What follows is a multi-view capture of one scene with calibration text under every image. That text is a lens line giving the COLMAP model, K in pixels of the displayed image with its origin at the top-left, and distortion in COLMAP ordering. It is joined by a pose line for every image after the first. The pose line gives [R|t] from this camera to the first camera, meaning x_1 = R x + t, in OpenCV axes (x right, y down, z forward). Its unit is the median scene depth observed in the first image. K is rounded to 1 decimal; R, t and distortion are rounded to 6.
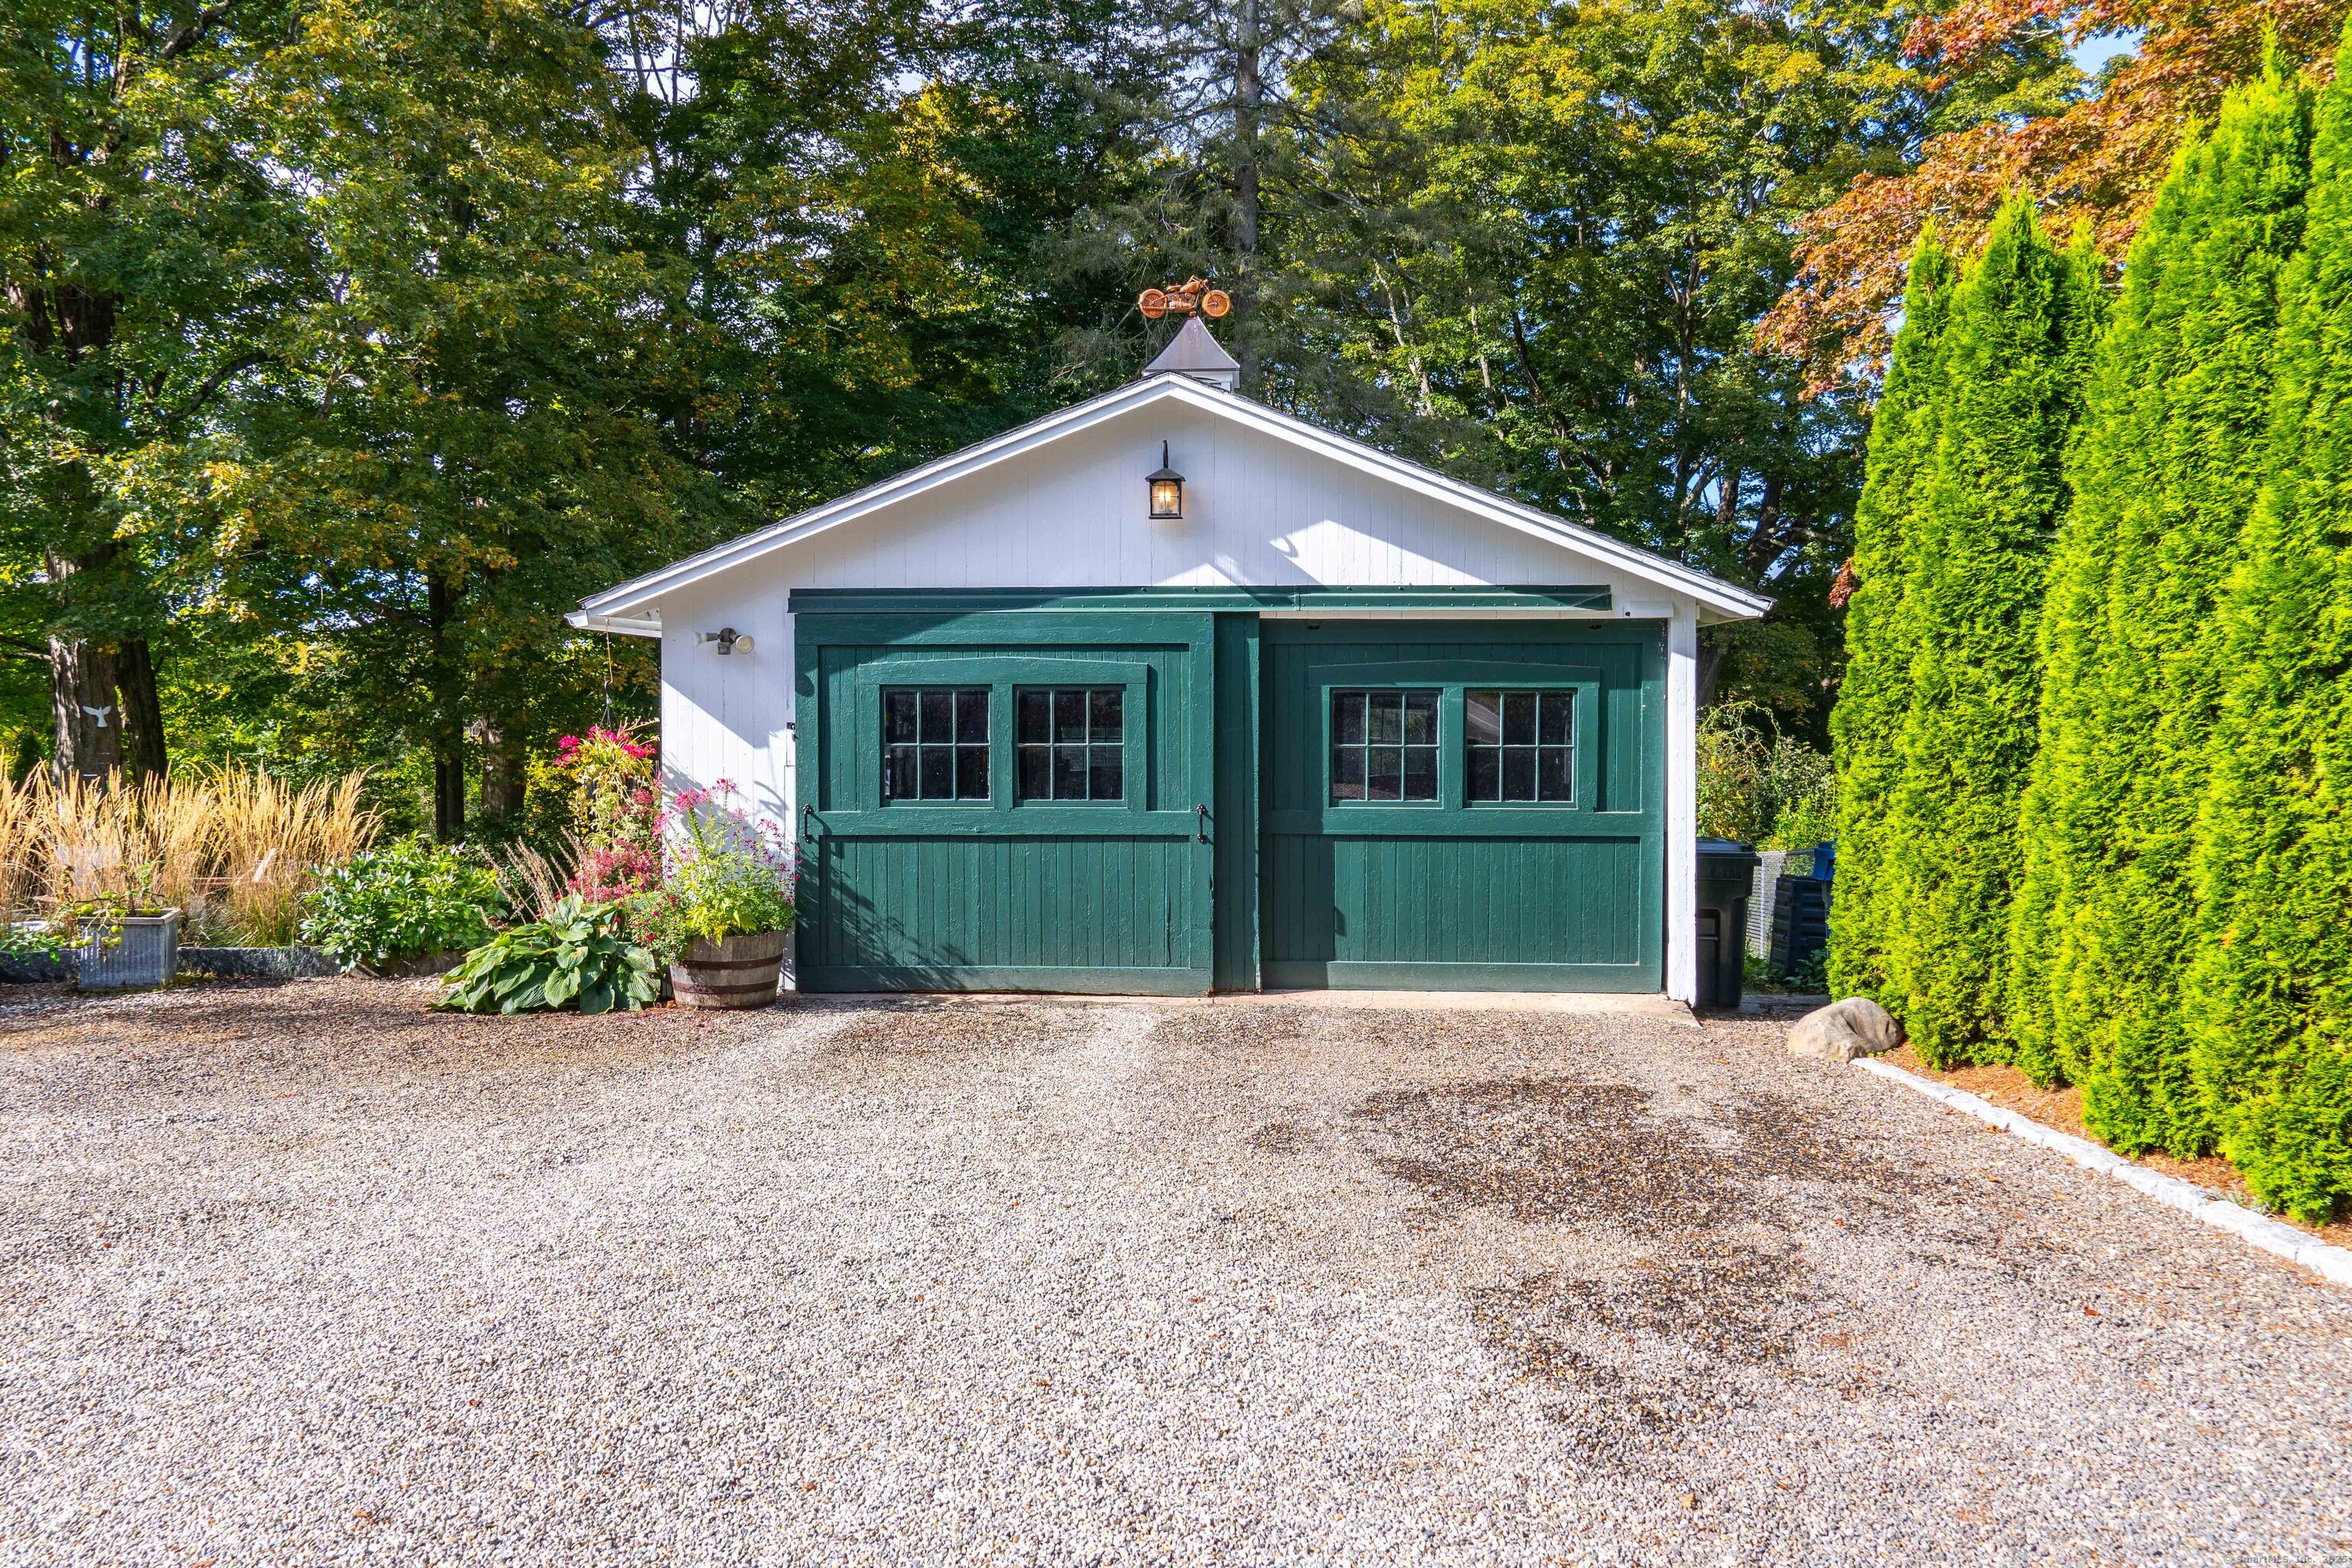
lens RADIAL K [[1845.8, 0, 1229.4], [0, 1845.8, 794.5], [0, 0, 1]] dist [-0.016781, 0.004359]
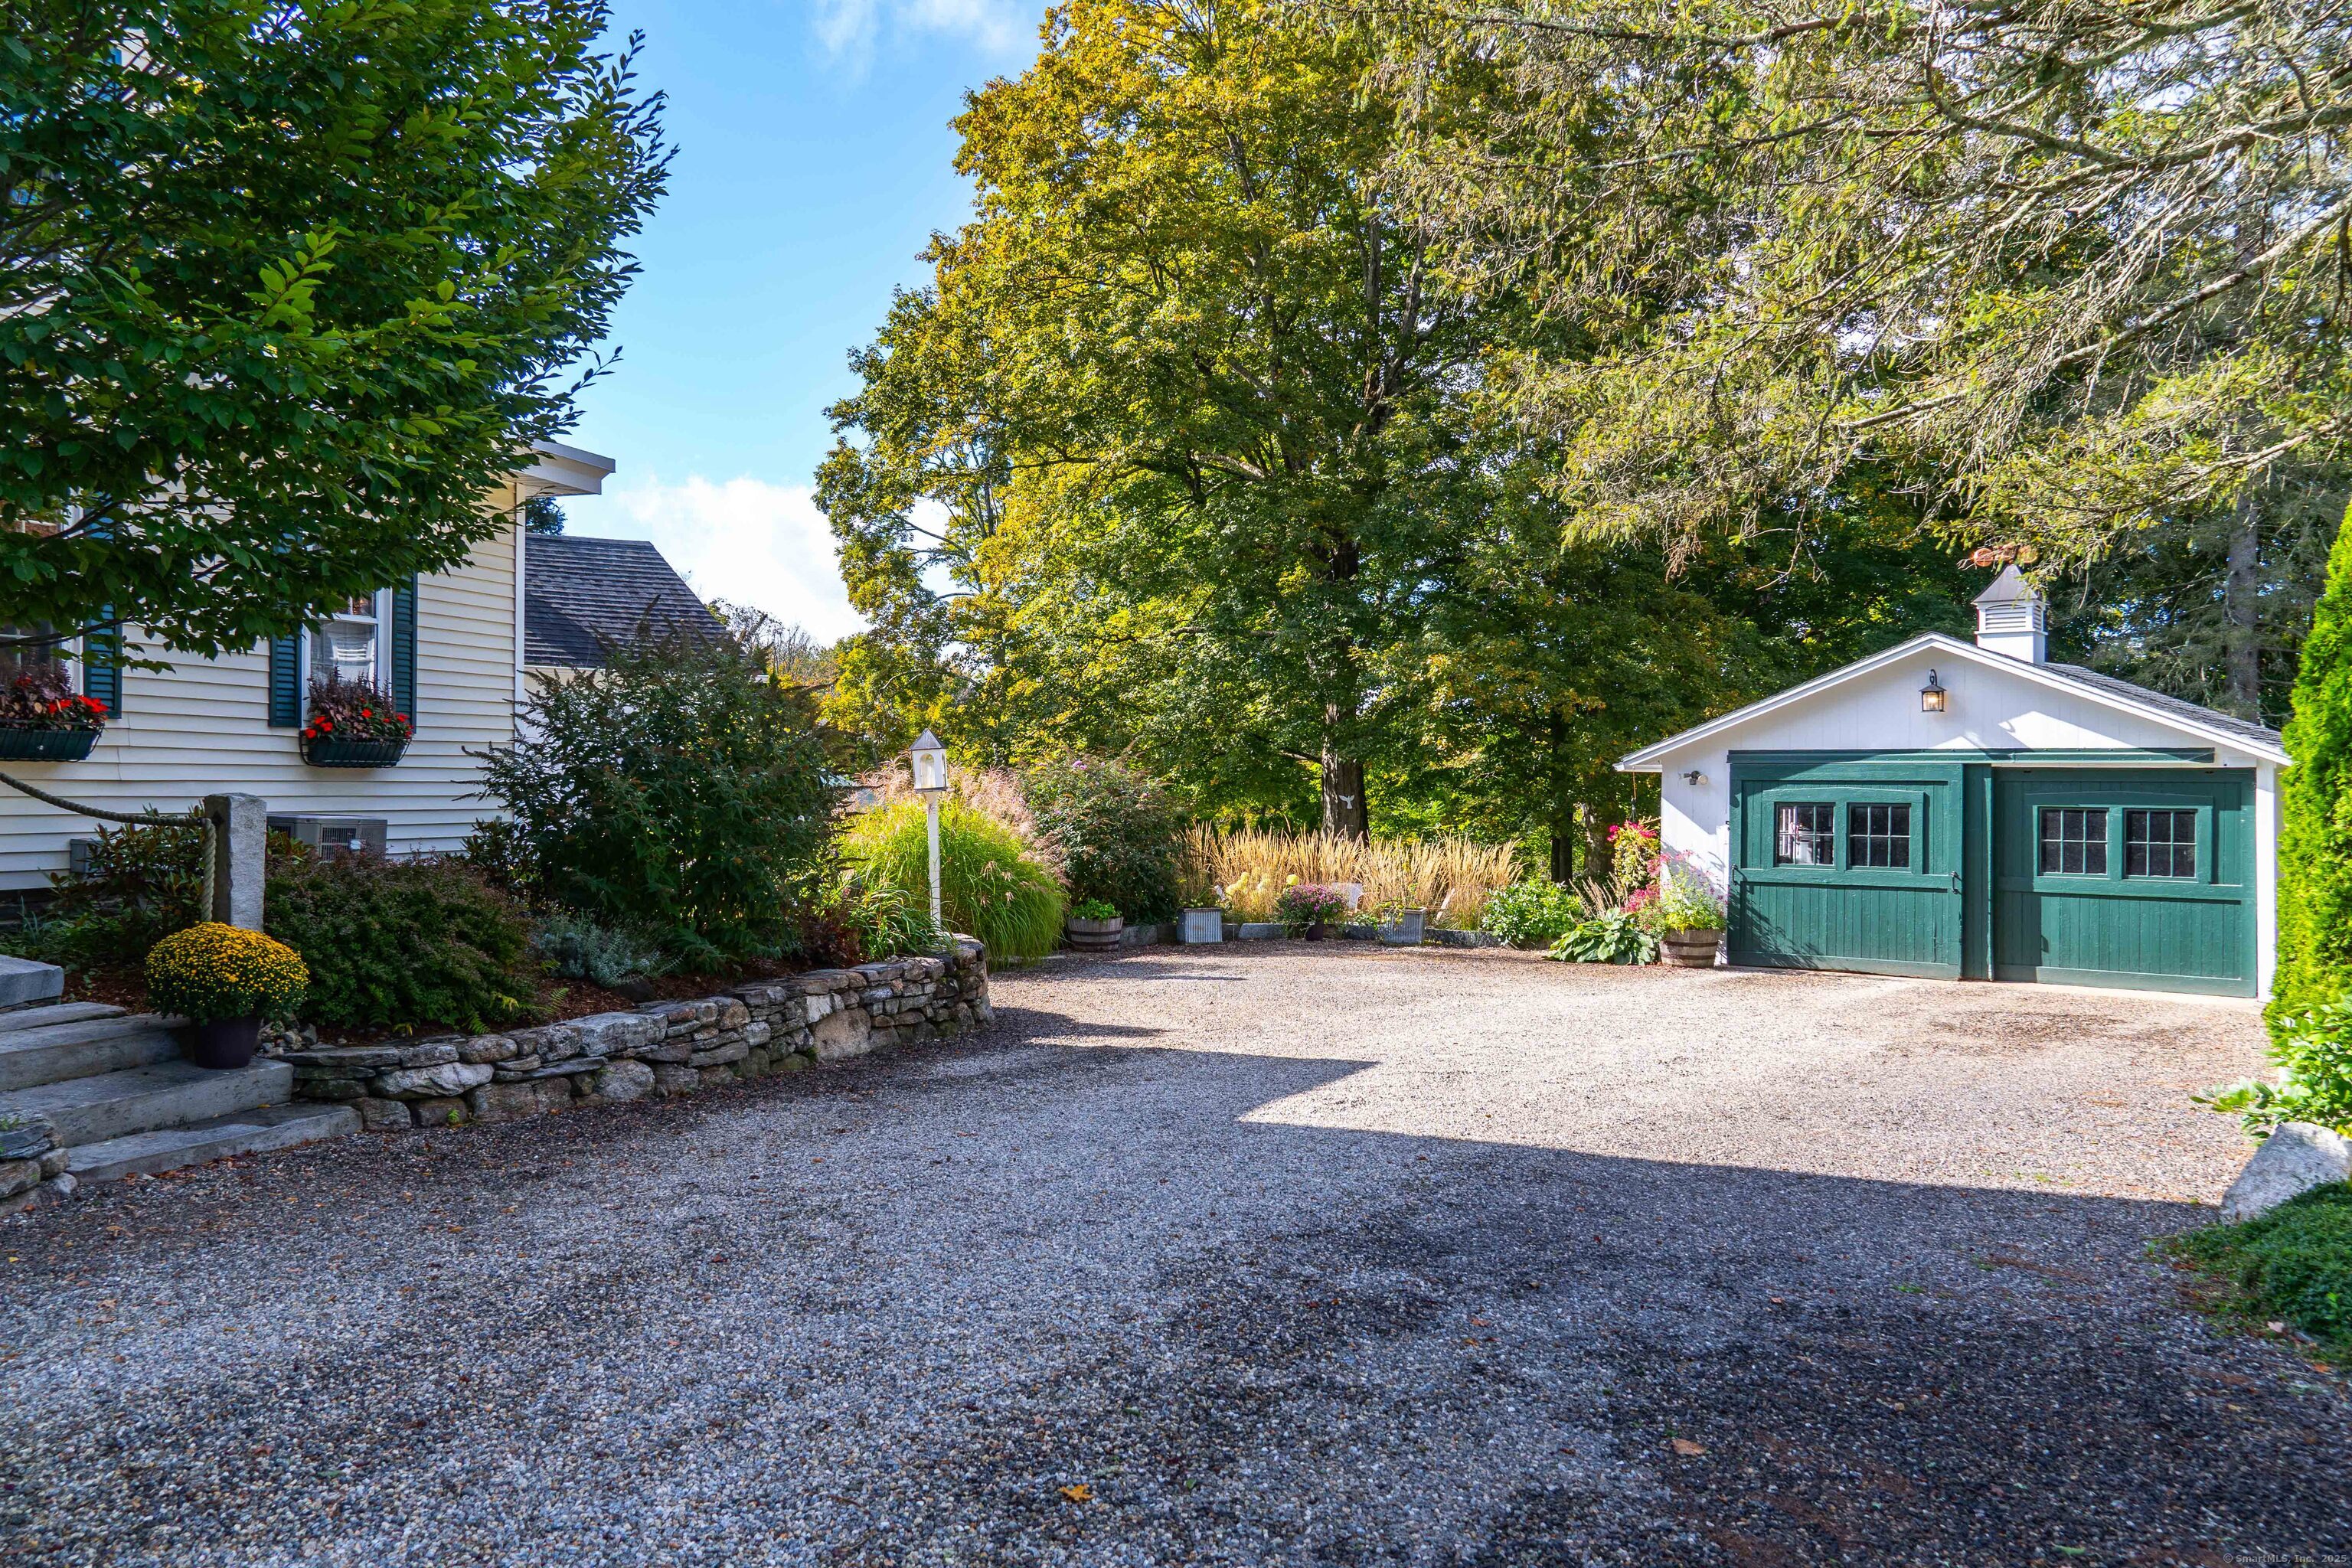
lens RADIAL K [[1845.8, 0, 1178.1], [0, 1845.8, 780.6], [0, 0, 1]] dist [-0.016781, 0.004359]
pose [[0.820840, 0.007496, -0.571109, 0.378009], [-0.036372, 0.998570, -0.039170, 0.014143], [0.569999, 0.052924, 0.819939, -0.870084]]
